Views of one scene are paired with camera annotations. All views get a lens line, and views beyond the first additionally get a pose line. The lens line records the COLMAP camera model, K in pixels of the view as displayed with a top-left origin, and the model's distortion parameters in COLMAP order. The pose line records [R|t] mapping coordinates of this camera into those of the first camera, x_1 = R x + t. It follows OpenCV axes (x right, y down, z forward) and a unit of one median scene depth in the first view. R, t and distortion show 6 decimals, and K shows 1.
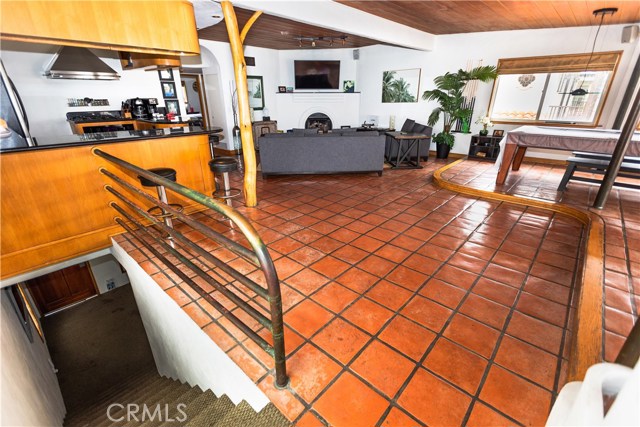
lens RADIAL K [[285.7, 0, 319.5], [0, 285.7, 217.2], [0, 0, 1]] dist [0.010390, -0.006490]
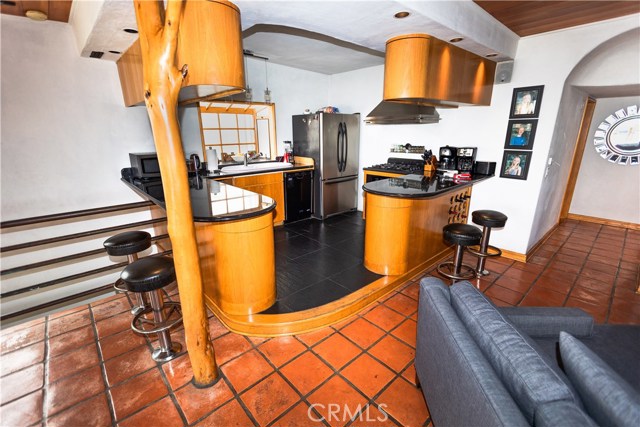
lens RADIAL K [[285.7, 0, 319.5], [0, 285.7, 217.2], [0, 0, 1]] dist [0.010390, -0.006490]
pose [[-0.104013, 0.293956, -0.950143, 0.098672], [-0.377164, 0.872309, 0.311165, -0.366127], [0.920287, 0.390725, 0.020138, 0.771708]]
